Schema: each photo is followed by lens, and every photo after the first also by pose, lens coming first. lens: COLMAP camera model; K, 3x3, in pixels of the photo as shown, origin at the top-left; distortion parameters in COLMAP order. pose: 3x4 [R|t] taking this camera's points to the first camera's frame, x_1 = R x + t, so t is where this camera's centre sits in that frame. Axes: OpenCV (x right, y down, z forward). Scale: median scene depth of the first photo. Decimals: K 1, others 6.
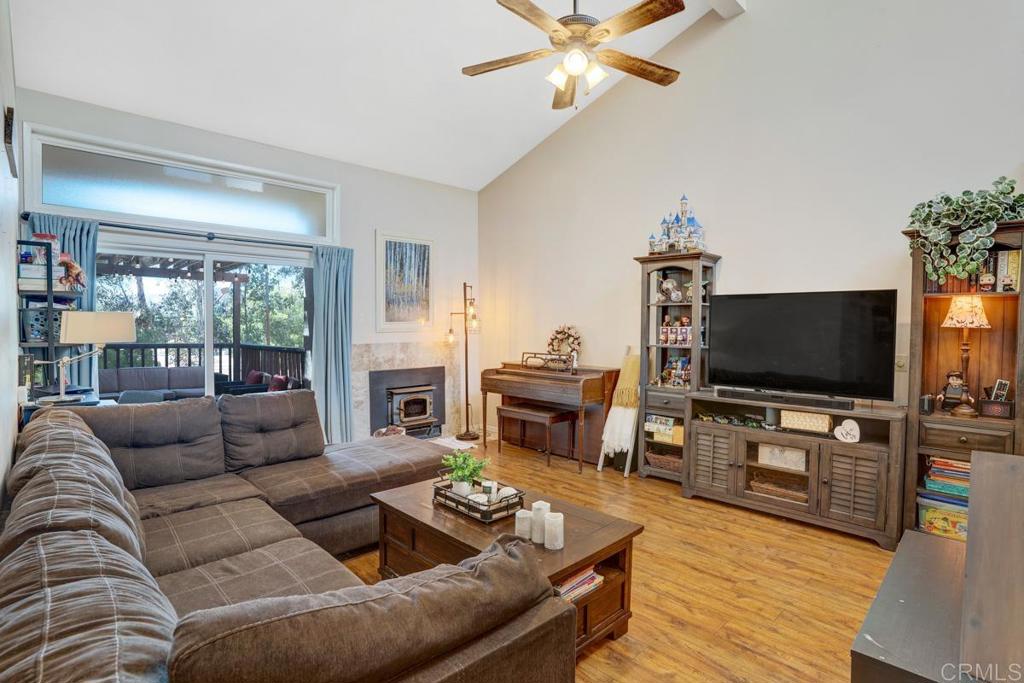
lens RADIAL K [[517.3, 0, 504.0], [0, 517.3, 339.5], [0, 0, 1]] dist [-0.038318, 0.008002]
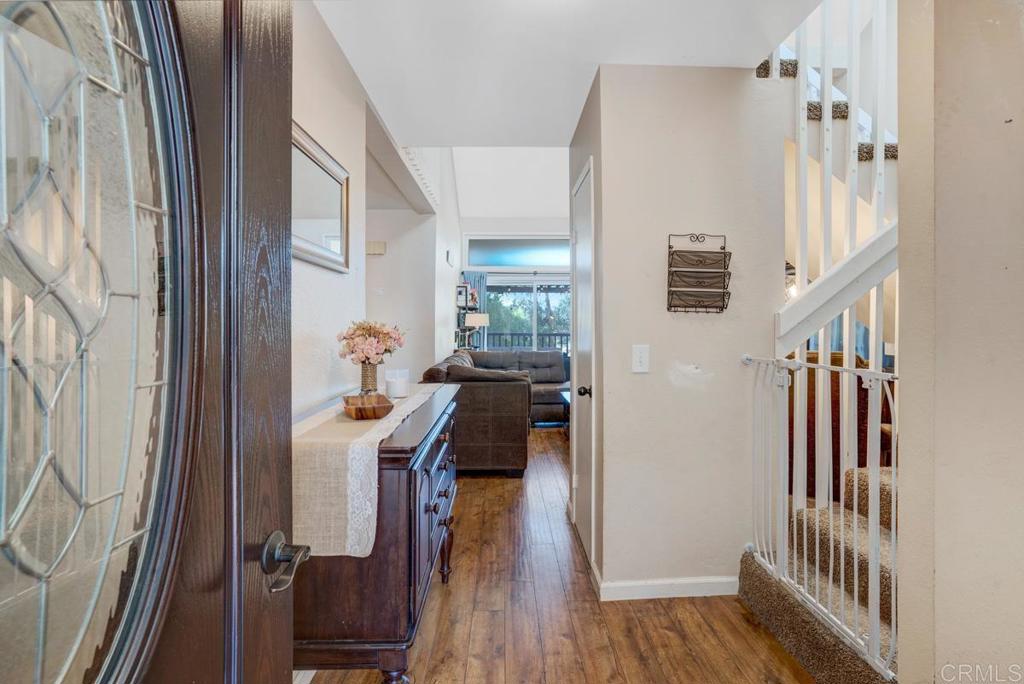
lens RADIAL K [[517.3, 0, 512.5], [0, 517.3, 336.9], [0, 0, 1]] dist [-0.038318, 0.008002]
pose [[0.735111, 0.013608, -0.677810, 0.950031], [-0.012565, 0.999900, 0.006447, 0.036180], [0.677830, 0.003777, 0.735209, -0.681700]]
